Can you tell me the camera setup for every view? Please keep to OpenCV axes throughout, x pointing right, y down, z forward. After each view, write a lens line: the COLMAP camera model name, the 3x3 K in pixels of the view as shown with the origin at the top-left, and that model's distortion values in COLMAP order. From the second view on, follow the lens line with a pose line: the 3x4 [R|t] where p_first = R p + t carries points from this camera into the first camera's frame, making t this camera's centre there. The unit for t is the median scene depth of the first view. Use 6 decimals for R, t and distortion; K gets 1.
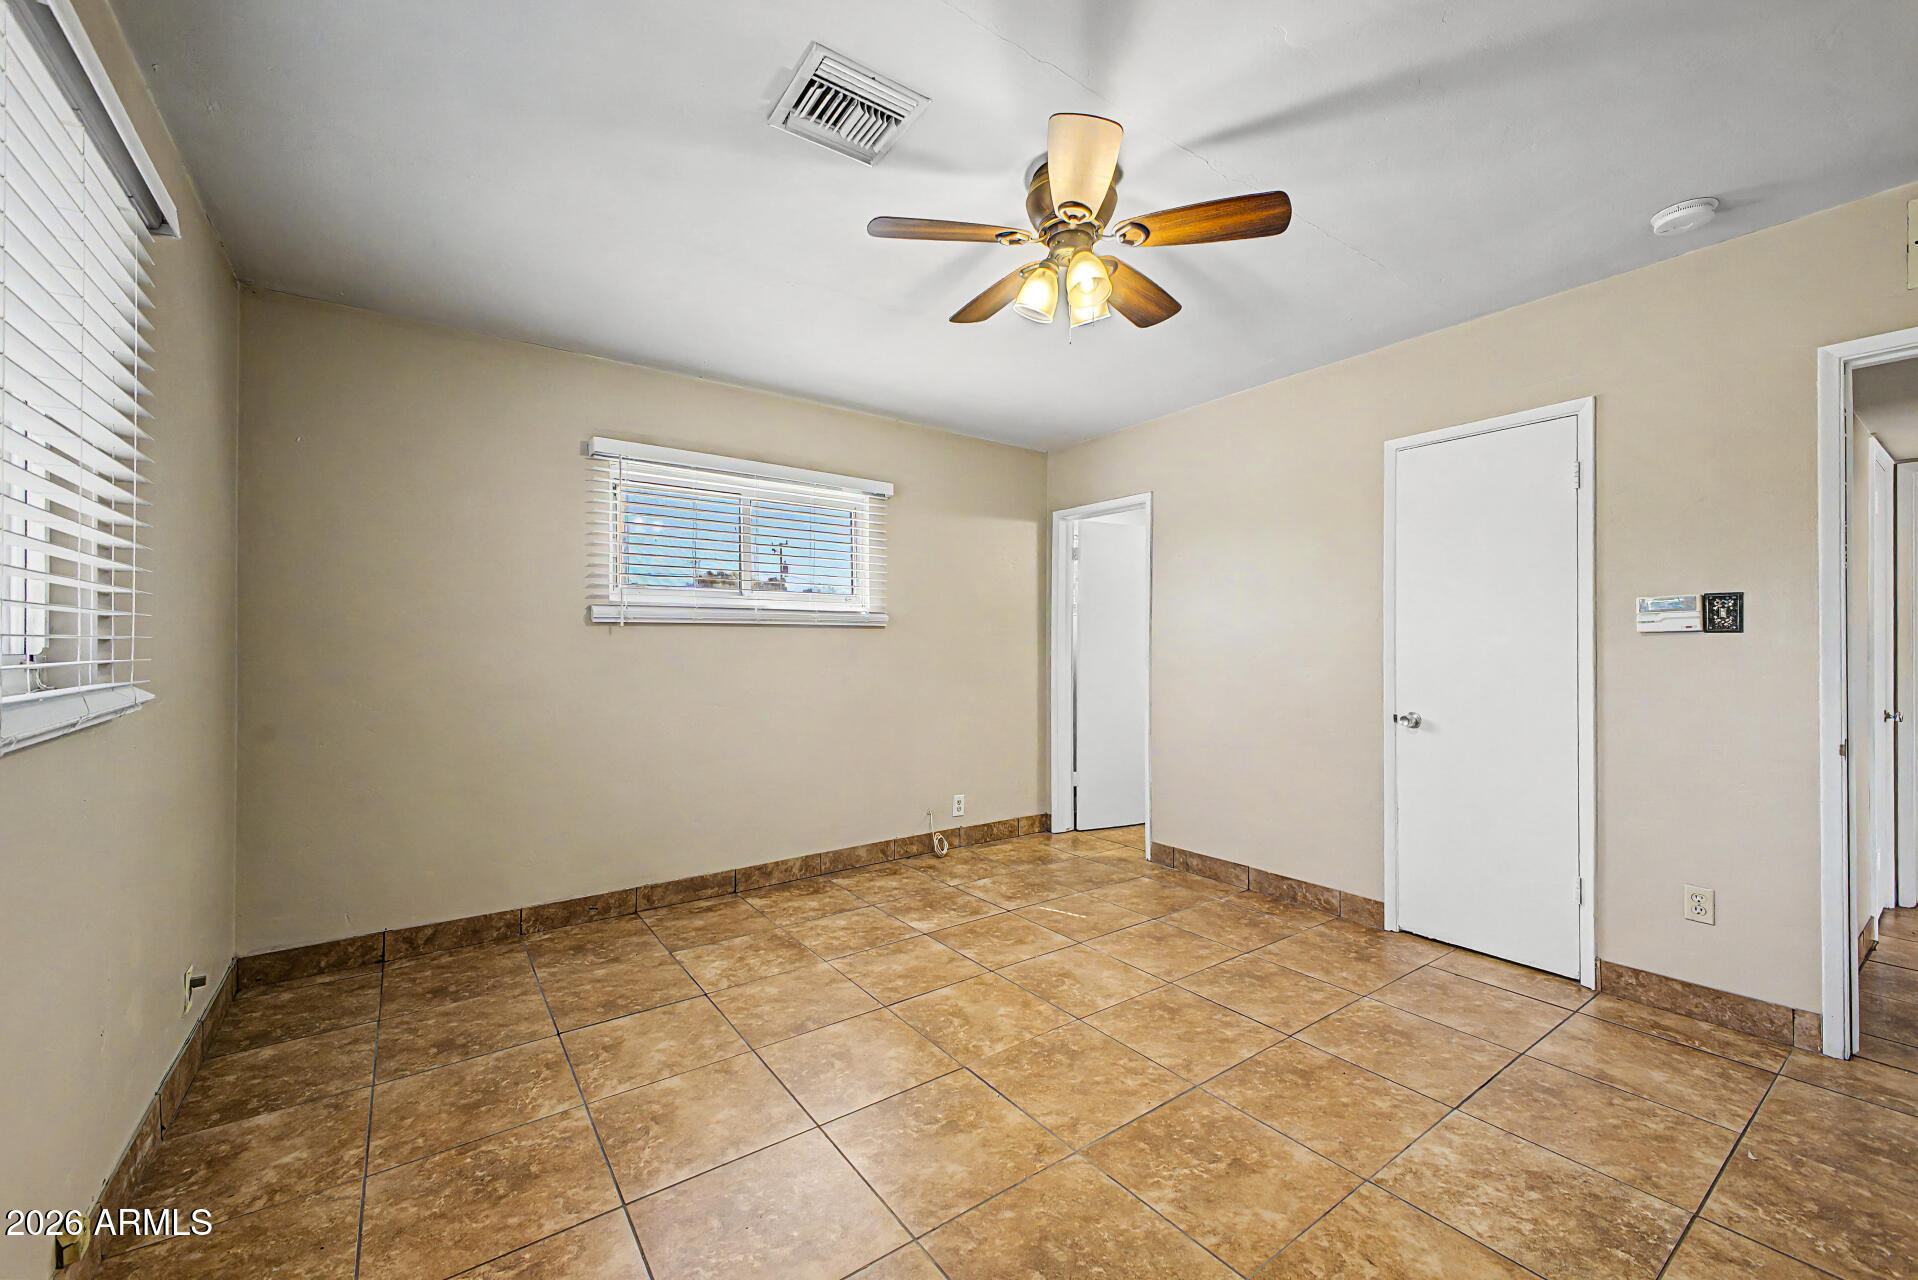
lens RADIAL K [[761.8, 0, 962.1], [0, 761.8, 644.0], [0, 0, 1]] dist [0.007962, -0.001060]
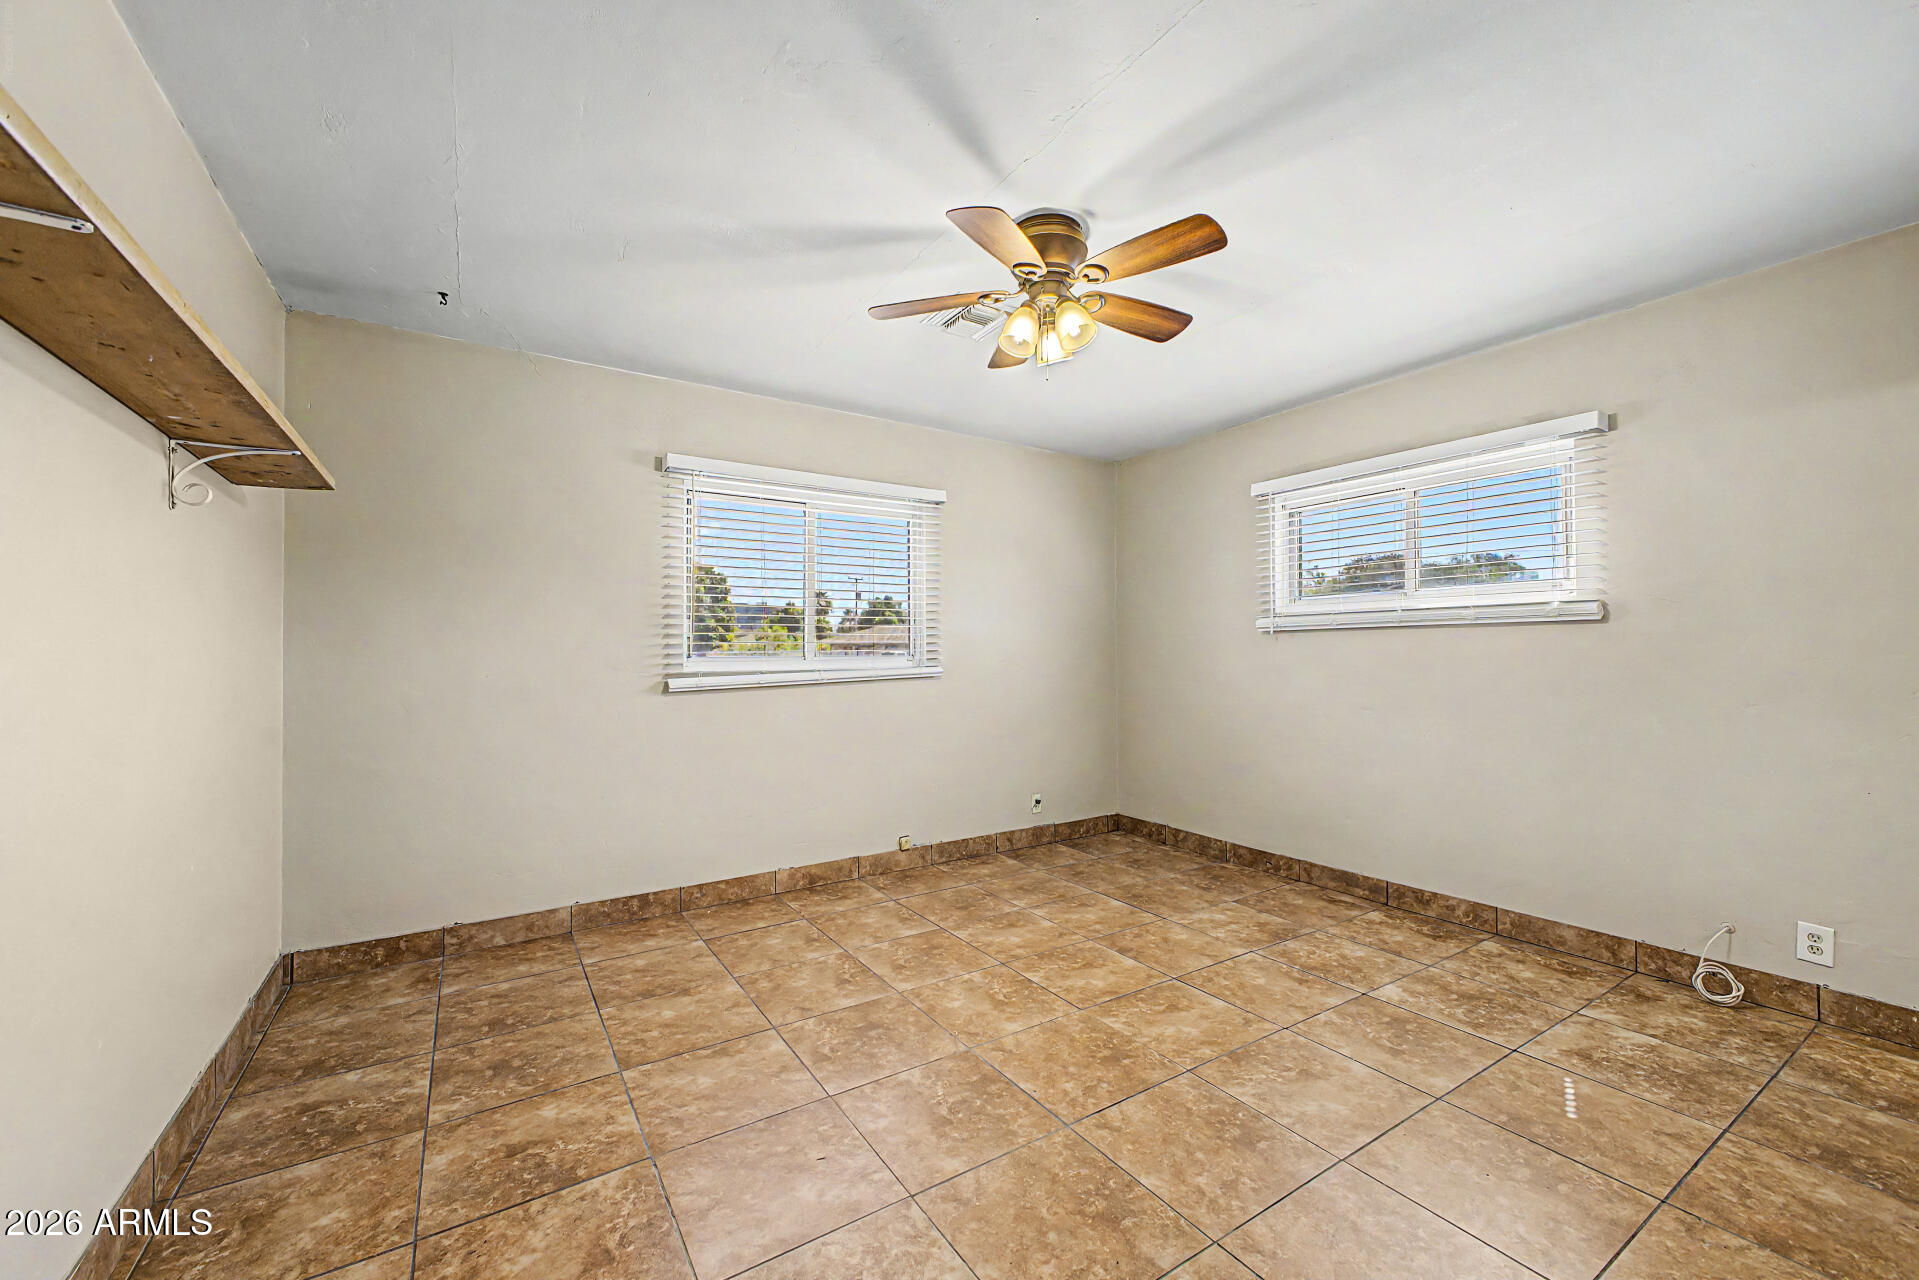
lens RADIAL K [[762.2, 0, 964.3], [0, 762.2, 642.2], [0, 0, 1]] dist [0.007962, -0.001060]
pose [[-0.050942, -0.008589, -0.998665, 0.778190], [0.004650, 0.999950, -0.008837, 0.000433], [0.998691, -0.005094, -0.050899, 0.579394]]
